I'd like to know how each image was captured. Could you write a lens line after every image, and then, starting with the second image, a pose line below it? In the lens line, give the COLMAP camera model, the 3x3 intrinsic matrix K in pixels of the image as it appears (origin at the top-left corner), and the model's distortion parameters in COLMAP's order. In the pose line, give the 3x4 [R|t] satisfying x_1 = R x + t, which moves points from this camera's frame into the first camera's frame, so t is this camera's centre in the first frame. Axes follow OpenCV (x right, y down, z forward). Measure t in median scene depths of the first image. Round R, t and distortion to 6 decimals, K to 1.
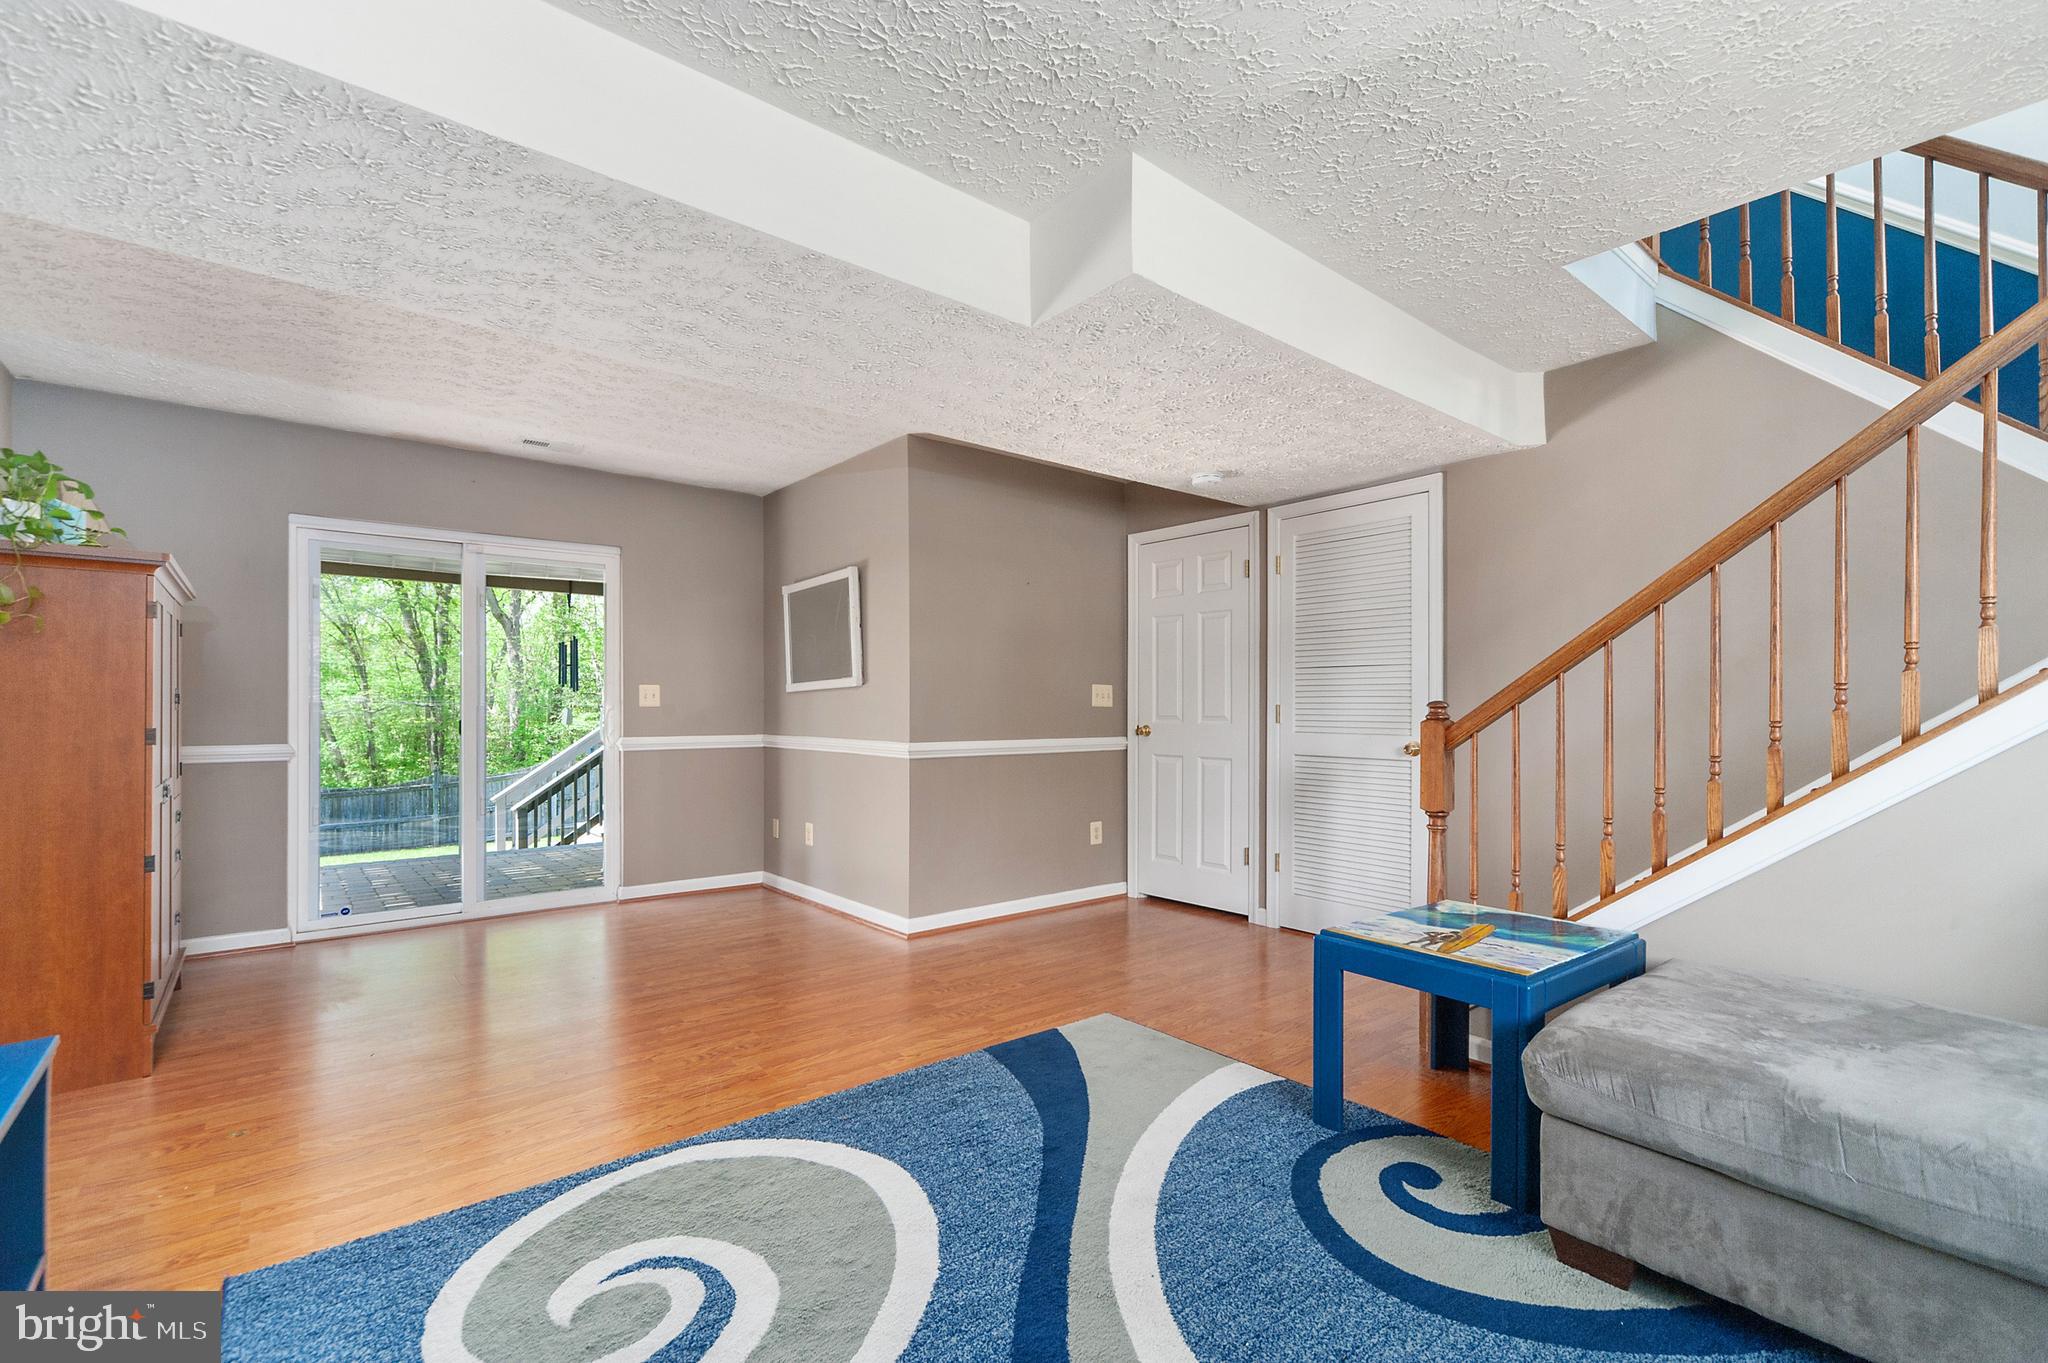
lens RADIAL K [[915.5, 0, 1027.4], [0, 915.5, 698.7], [0, 0, 1]] dist [-0.001735, -0.000091]
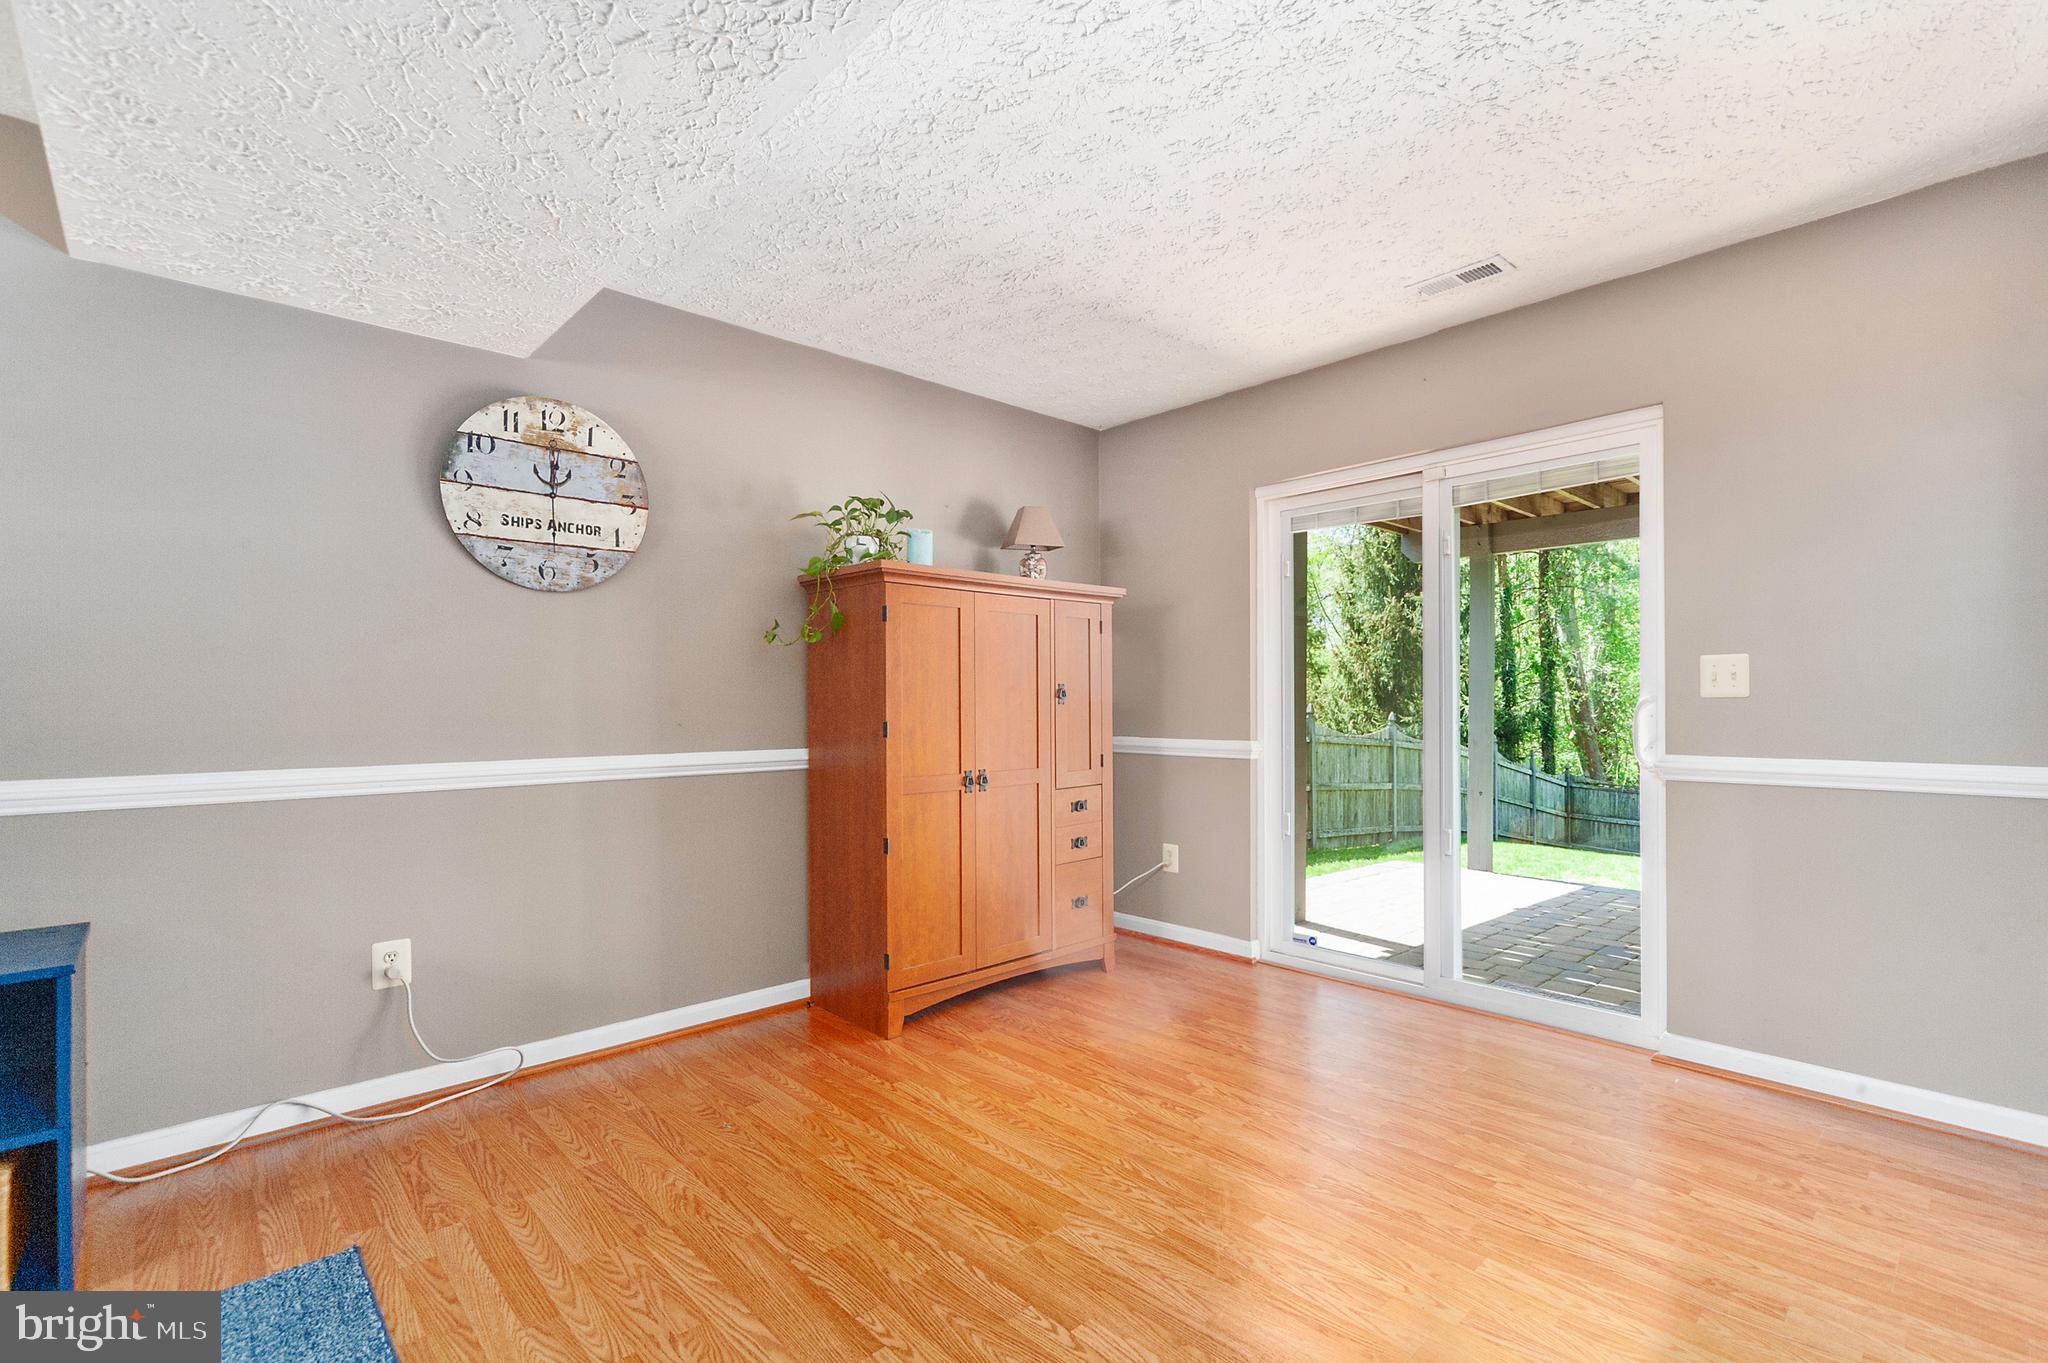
lens RADIAL K [[915.5, 0, 1025.5], [0, 915.5, 691.2], [0, 0, 1]] dist [-0.001735, -0.000091]
pose [[0.060899, -0.010373, -0.998090, 0.092678], [0.011991, 0.999881, -0.009660, 0.007042], [0.998072, -0.011380, 0.061016, 0.724847]]
